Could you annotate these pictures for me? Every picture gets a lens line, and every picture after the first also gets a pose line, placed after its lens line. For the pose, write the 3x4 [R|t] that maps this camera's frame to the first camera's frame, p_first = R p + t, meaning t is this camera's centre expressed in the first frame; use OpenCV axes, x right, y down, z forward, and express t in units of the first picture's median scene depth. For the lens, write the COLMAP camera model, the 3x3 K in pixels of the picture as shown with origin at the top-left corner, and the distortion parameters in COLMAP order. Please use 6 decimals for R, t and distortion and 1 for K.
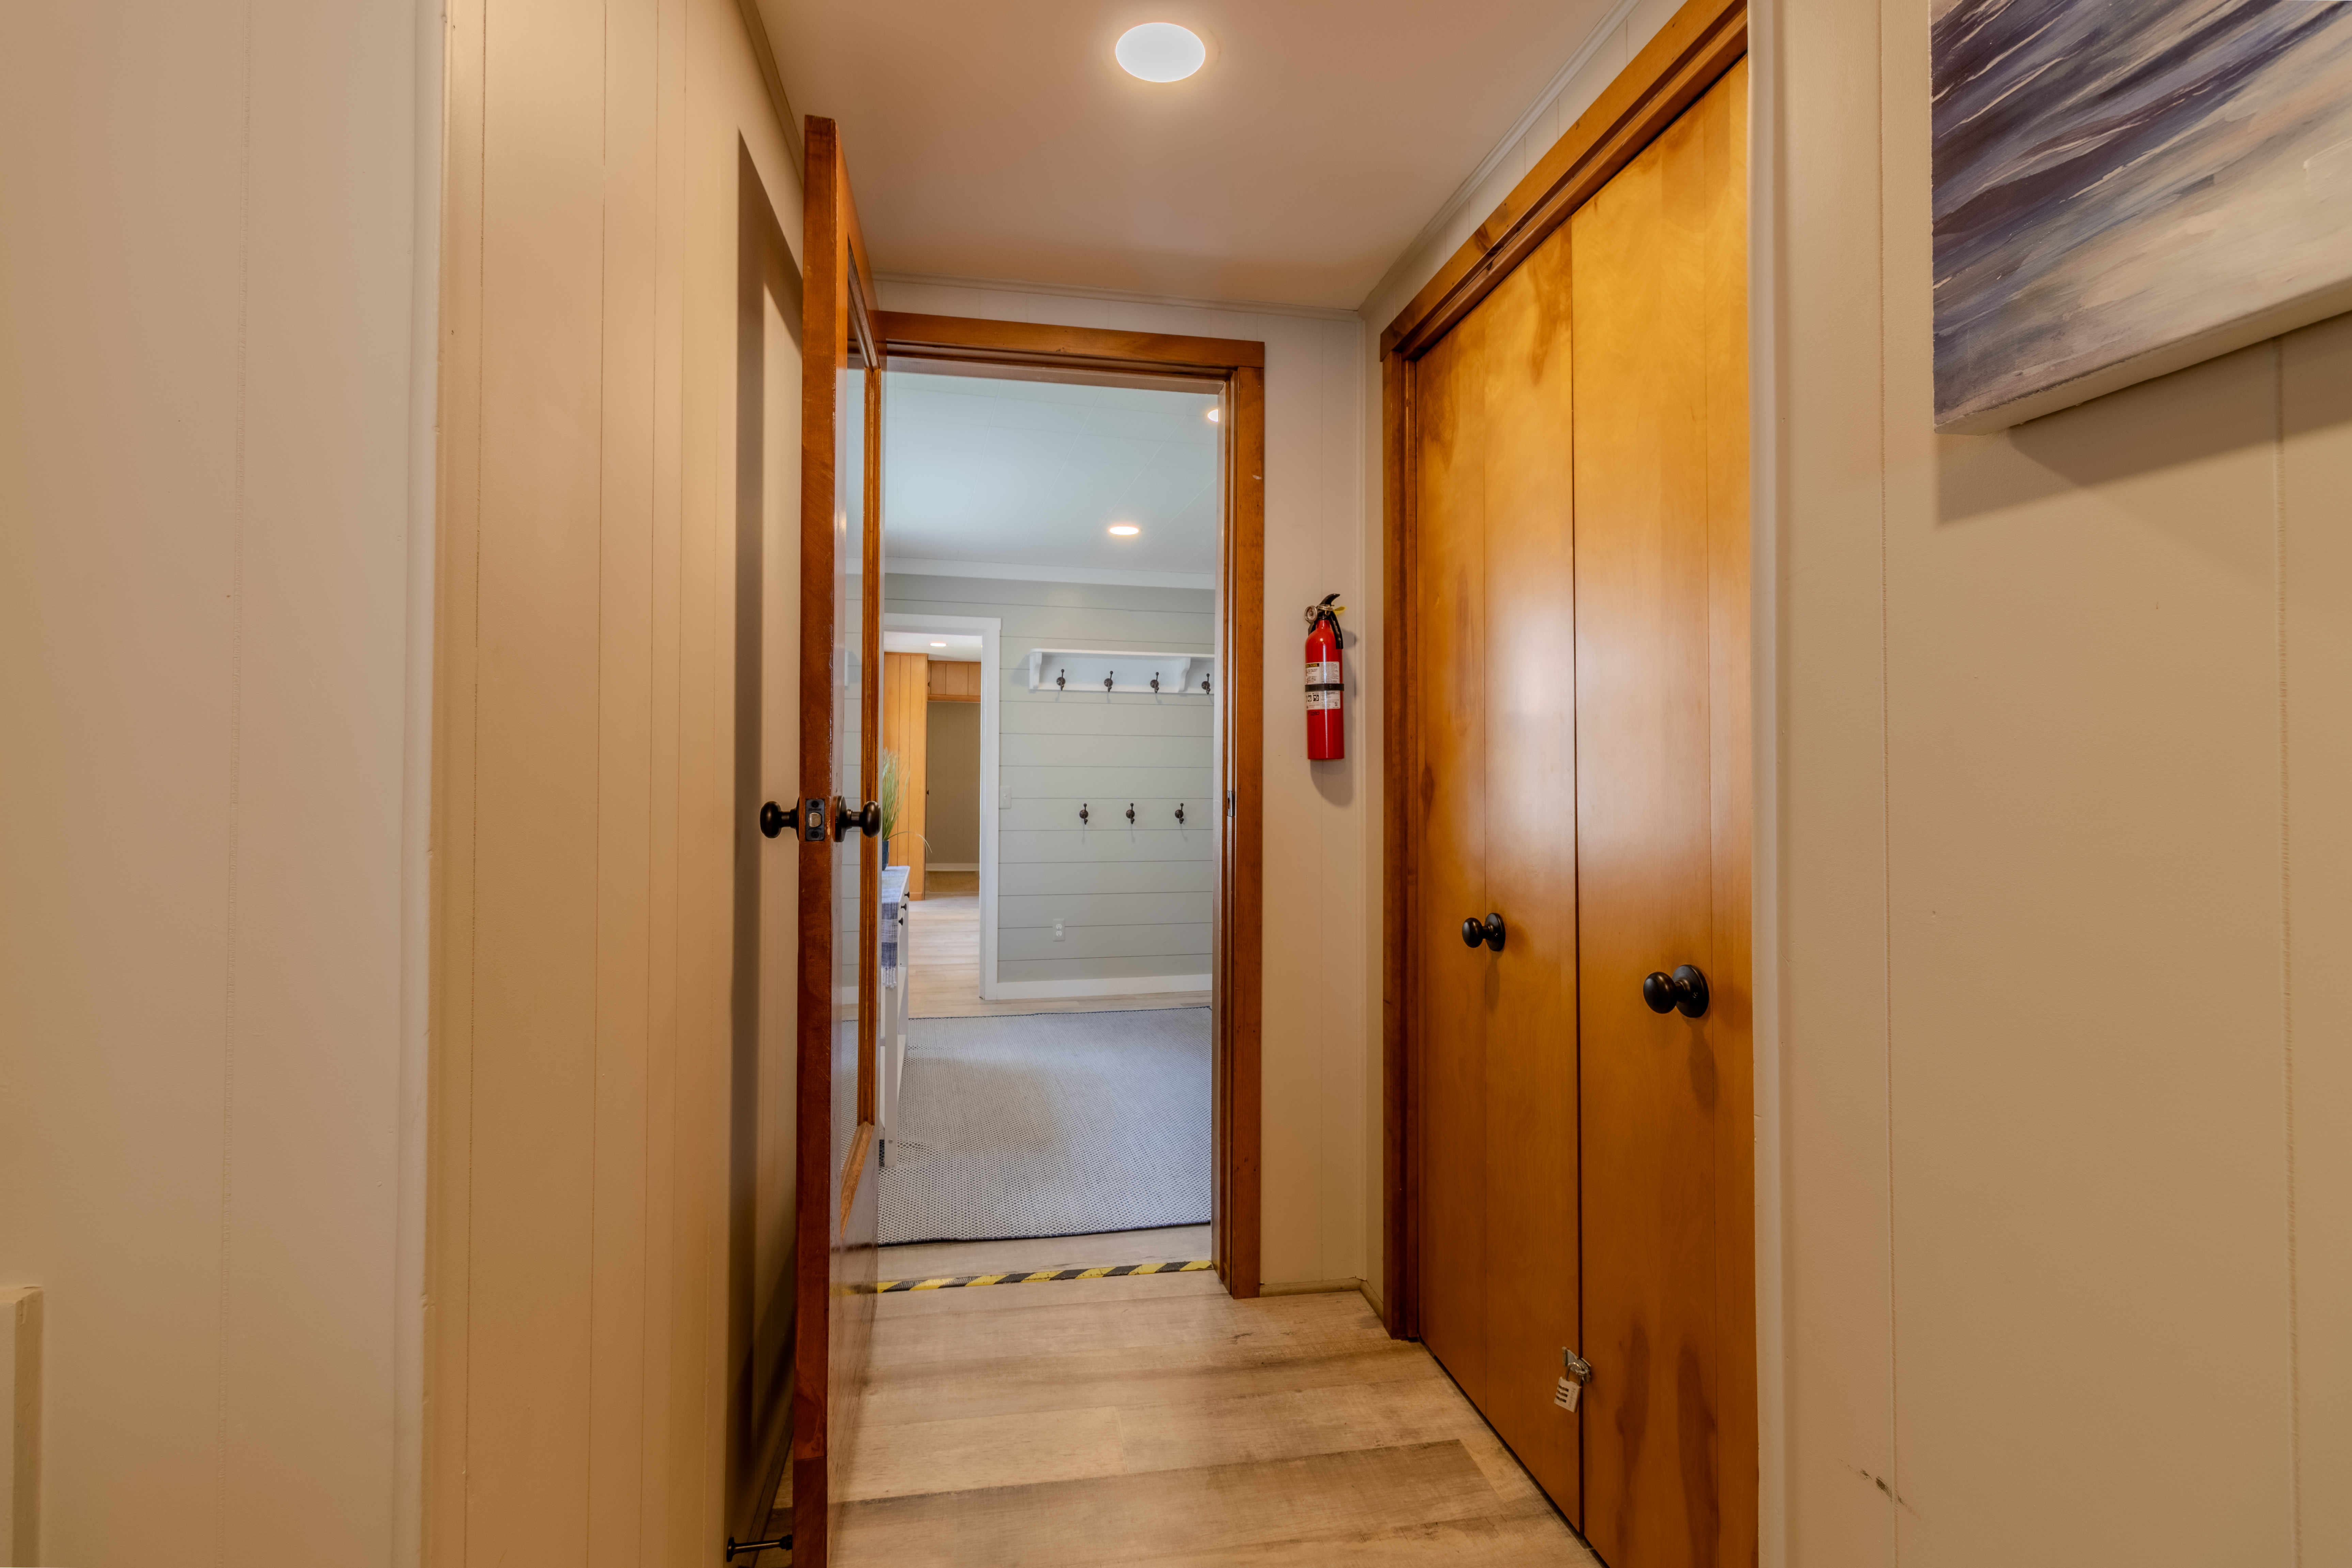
lens RADIAL K [[1078.2, 0, 1176.7], [0, 1078.2, 773.4], [0, 0, 1]] dist [-0.001064, 0.000019]
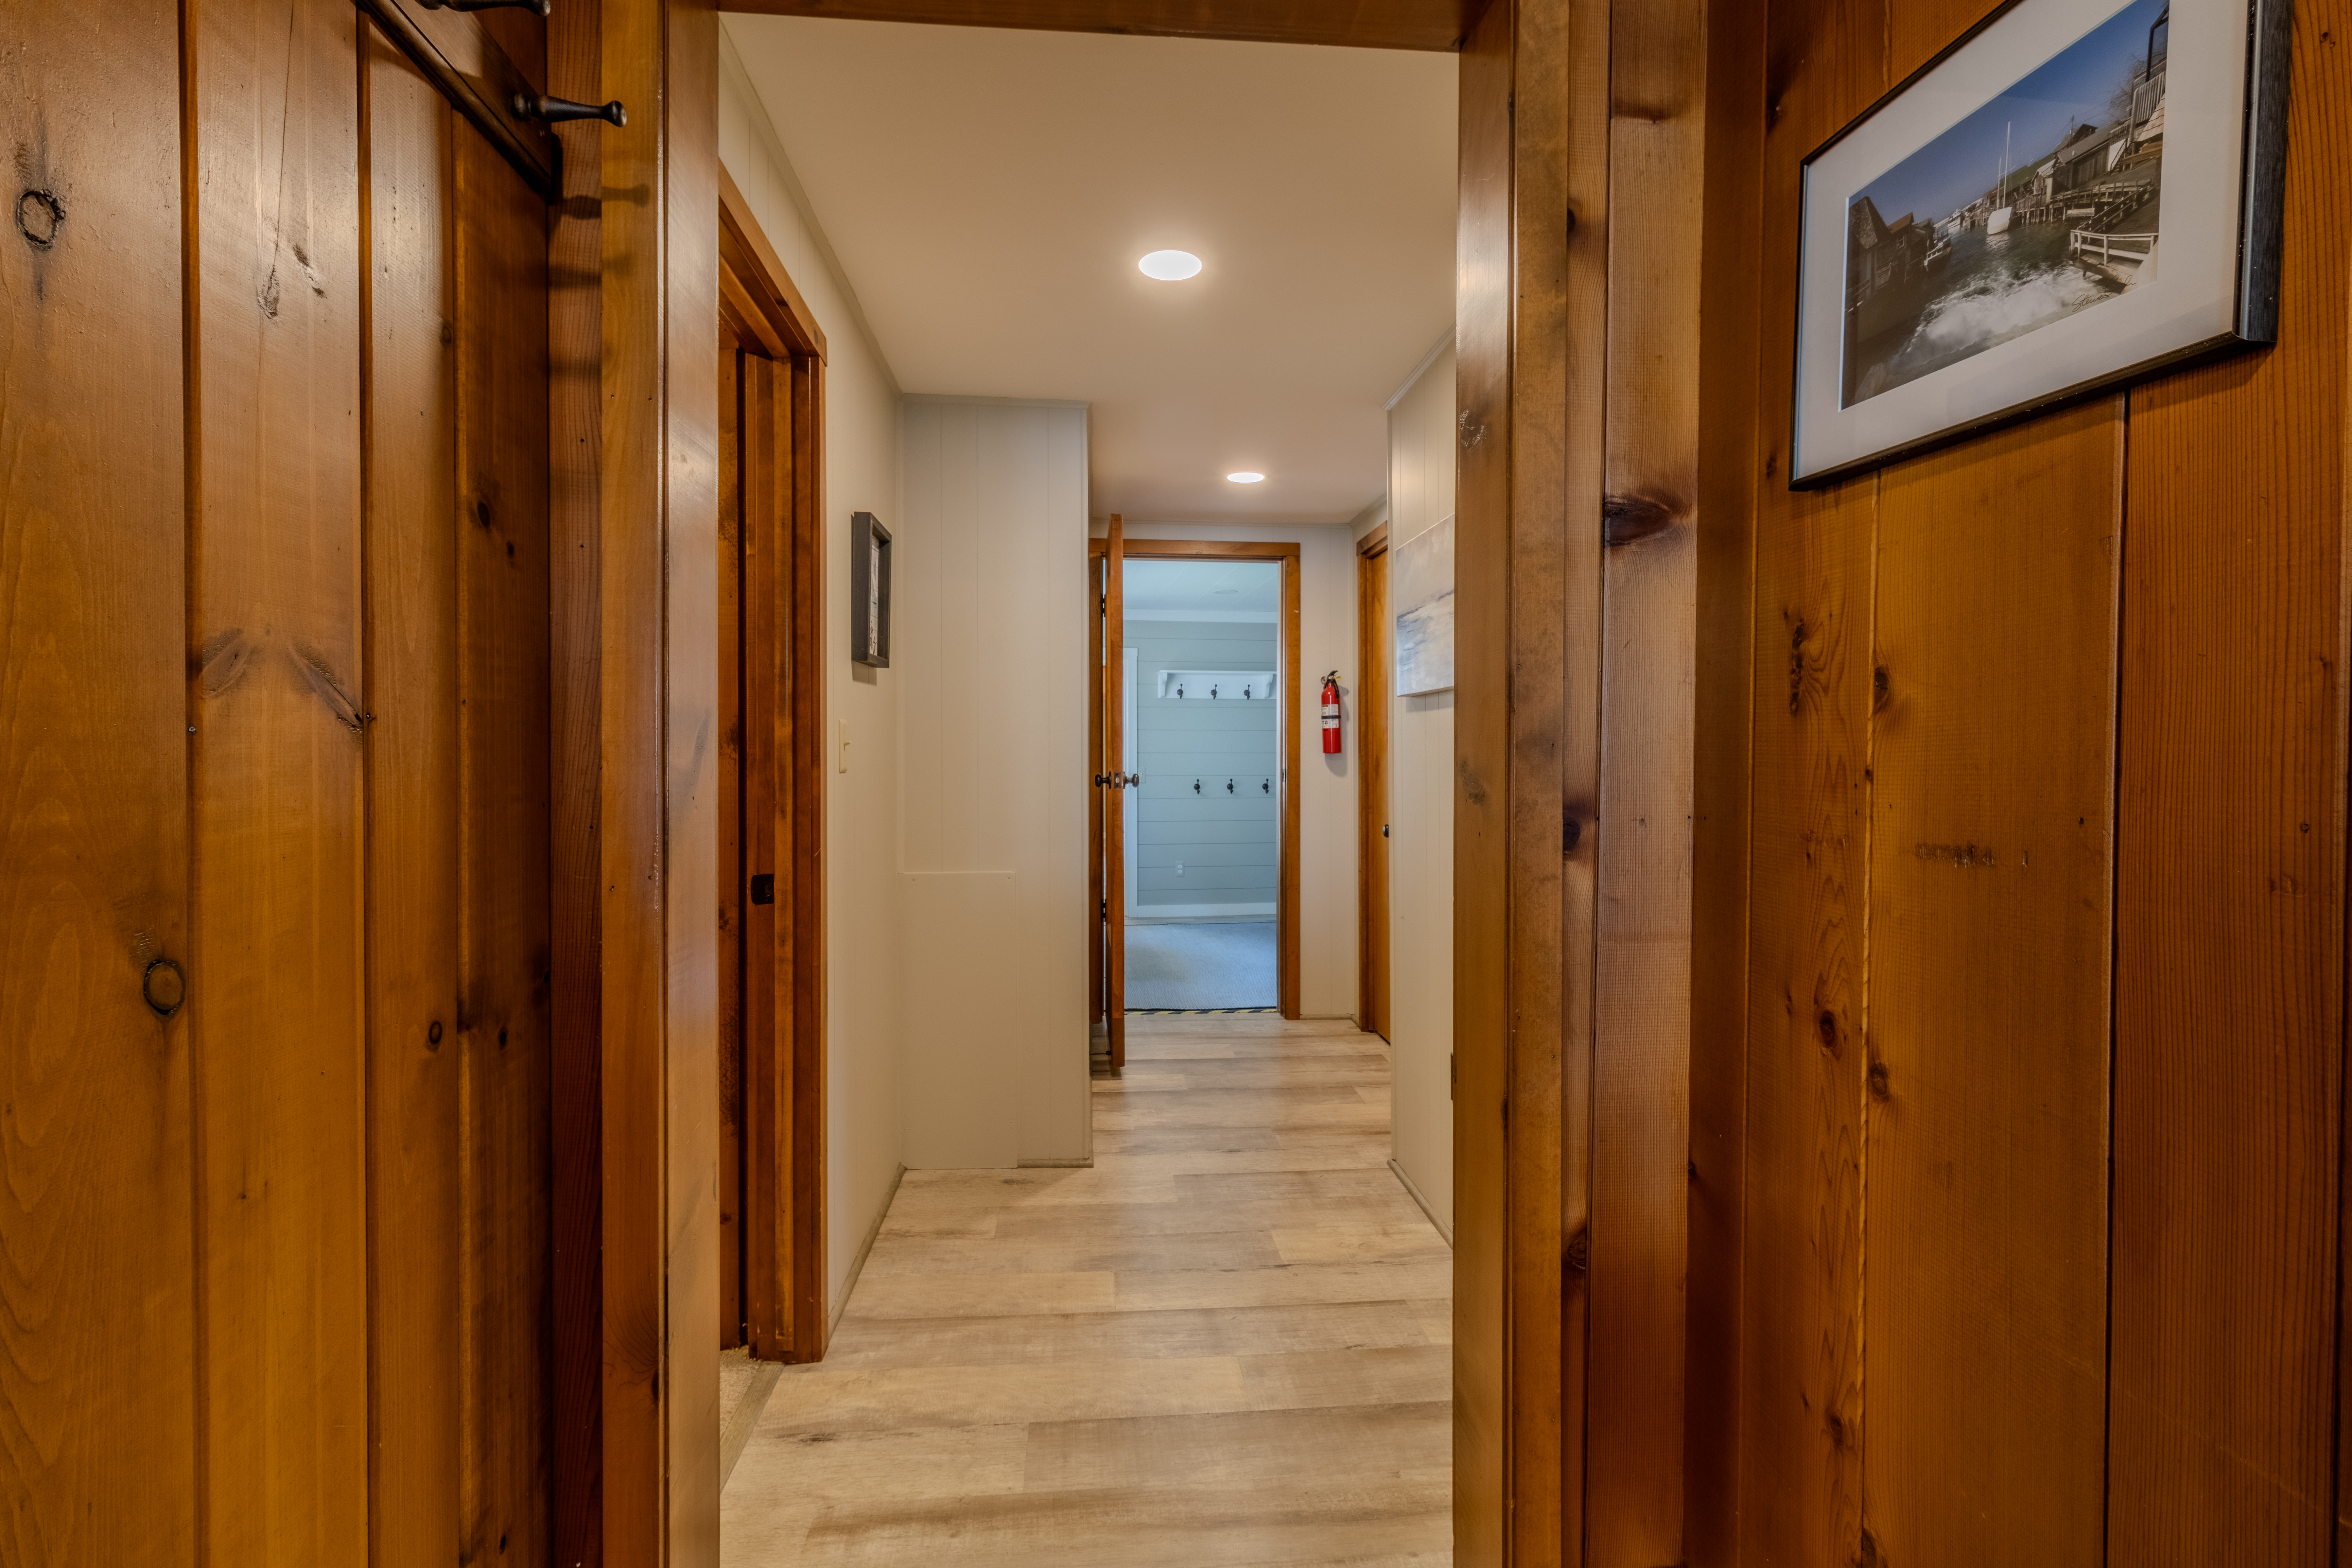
lens RADIAL K [[1078.3, 0, 1173.3], [0, 1078.3, 773.6], [0, 0, 1]] dist [-0.001064, 0.000019]
pose [[0.995828, -0.005333, -0.091092, 0.027891], [0.006982, 0.999817, 0.017798, -0.012445], [0.090980, -0.018360, 0.995683, -1.005745]]
